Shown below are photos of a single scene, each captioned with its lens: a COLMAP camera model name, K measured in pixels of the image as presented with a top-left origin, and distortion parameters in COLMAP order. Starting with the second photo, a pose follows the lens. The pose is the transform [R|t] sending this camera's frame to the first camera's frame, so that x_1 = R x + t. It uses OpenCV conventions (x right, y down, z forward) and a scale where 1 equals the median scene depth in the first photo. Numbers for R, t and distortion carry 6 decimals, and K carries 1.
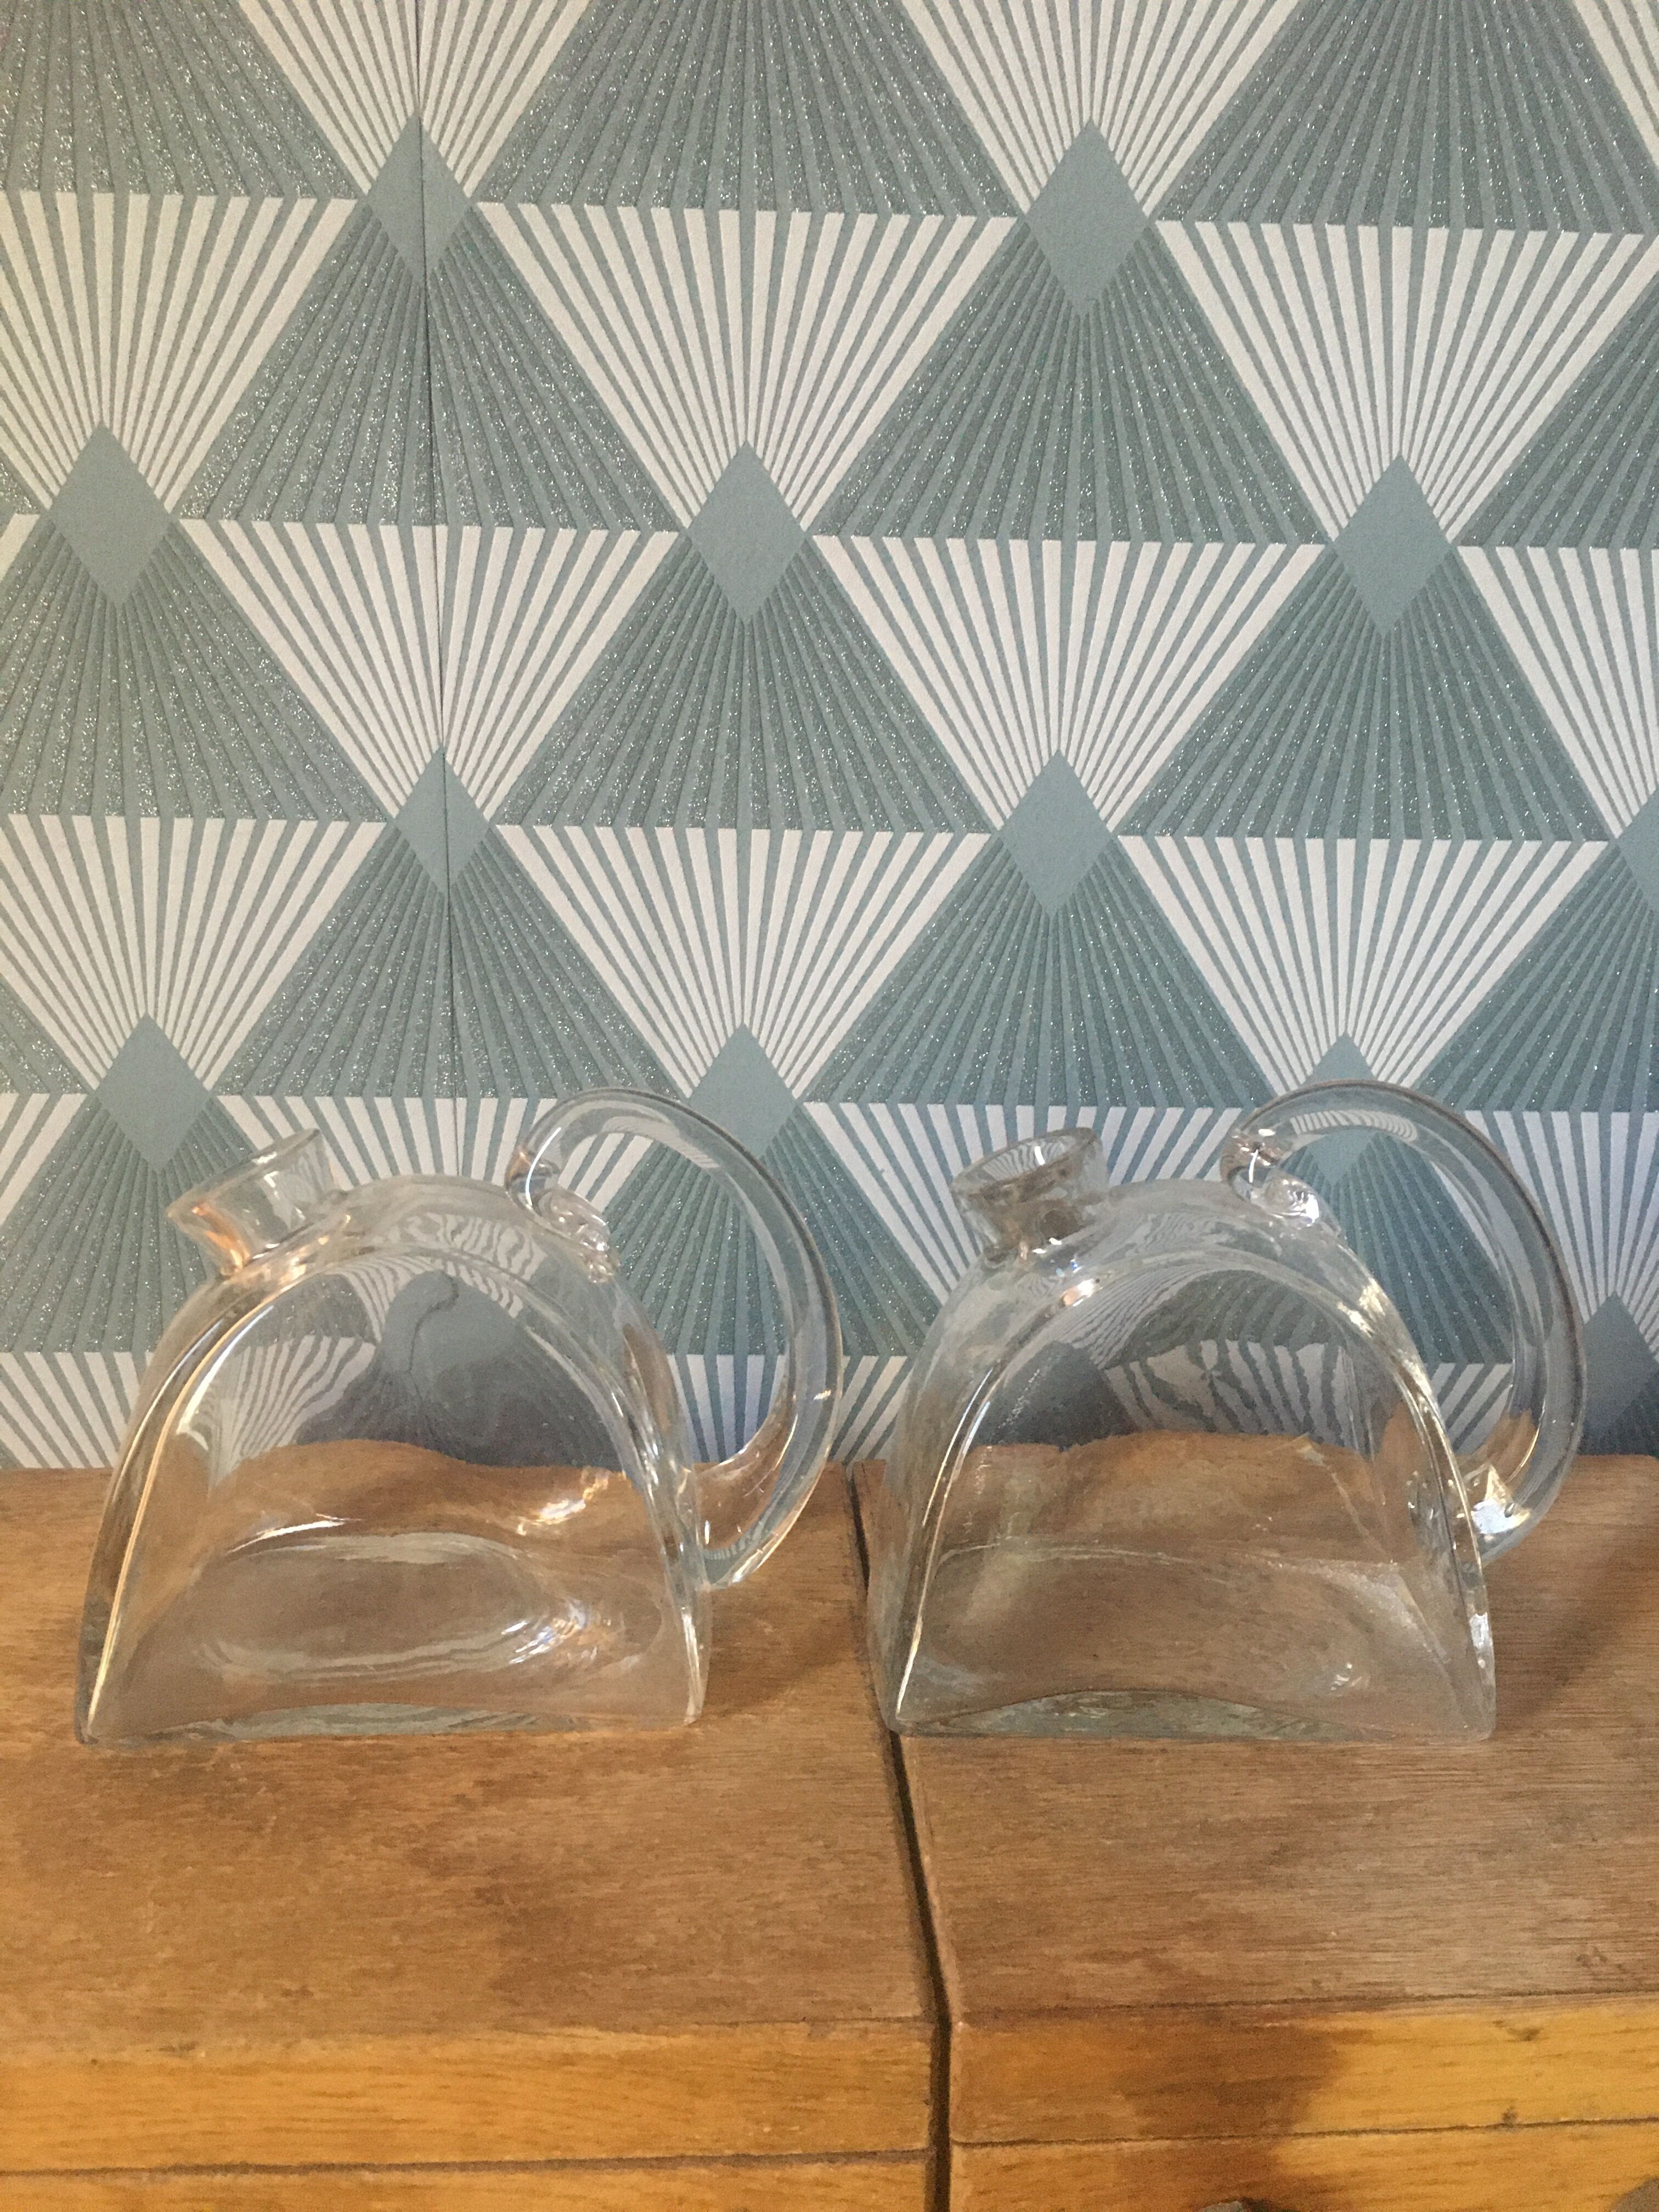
lens RADIAL K [[1878.8, 0, 826.4], [0, 1878.8, 1106.6], [0, 0, 1]] dist [0.076064, -0.122003]
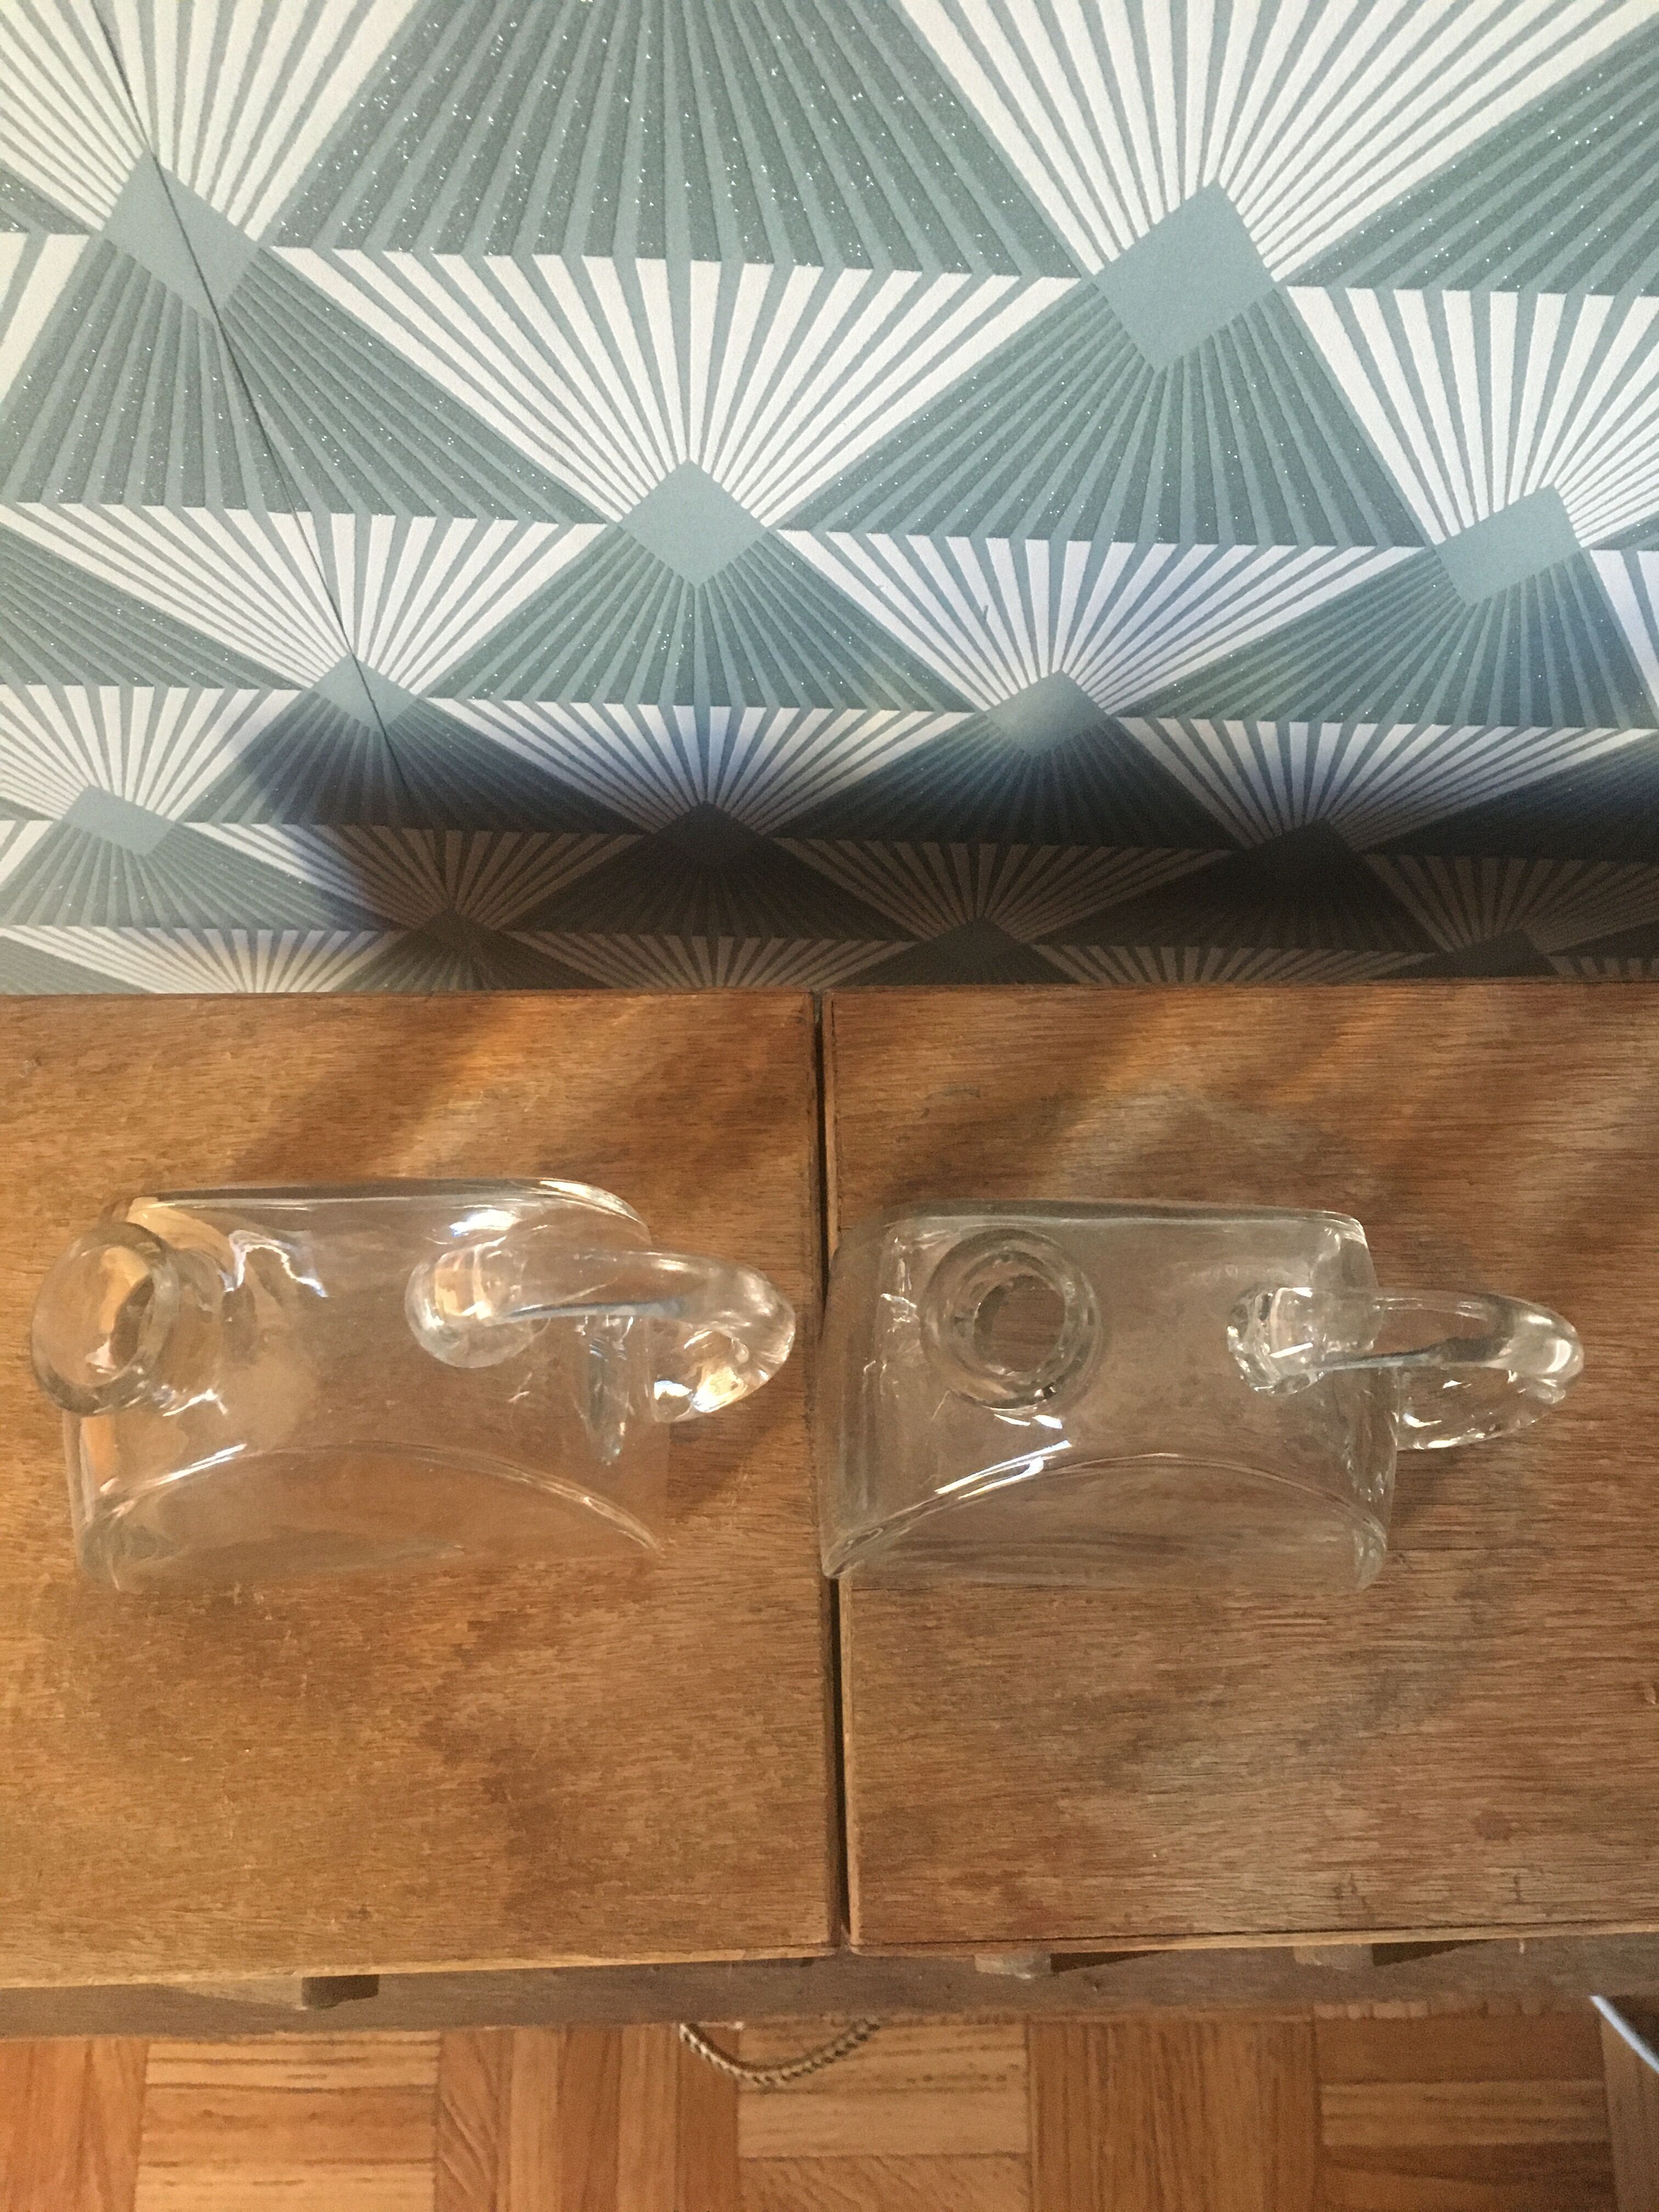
lens RADIAL K [[1901.2, 0, 826.8], [0, 1901.2, 1103.9], [0, 0, 1]] dist [0.093361, -0.151758]
pose [[0.999320, 0.035271, 0.010750, 0.007539], [-0.027185, 0.507811, 0.861039, -0.551399], [0.024910, -0.860746, 0.508425, 0.451056]]
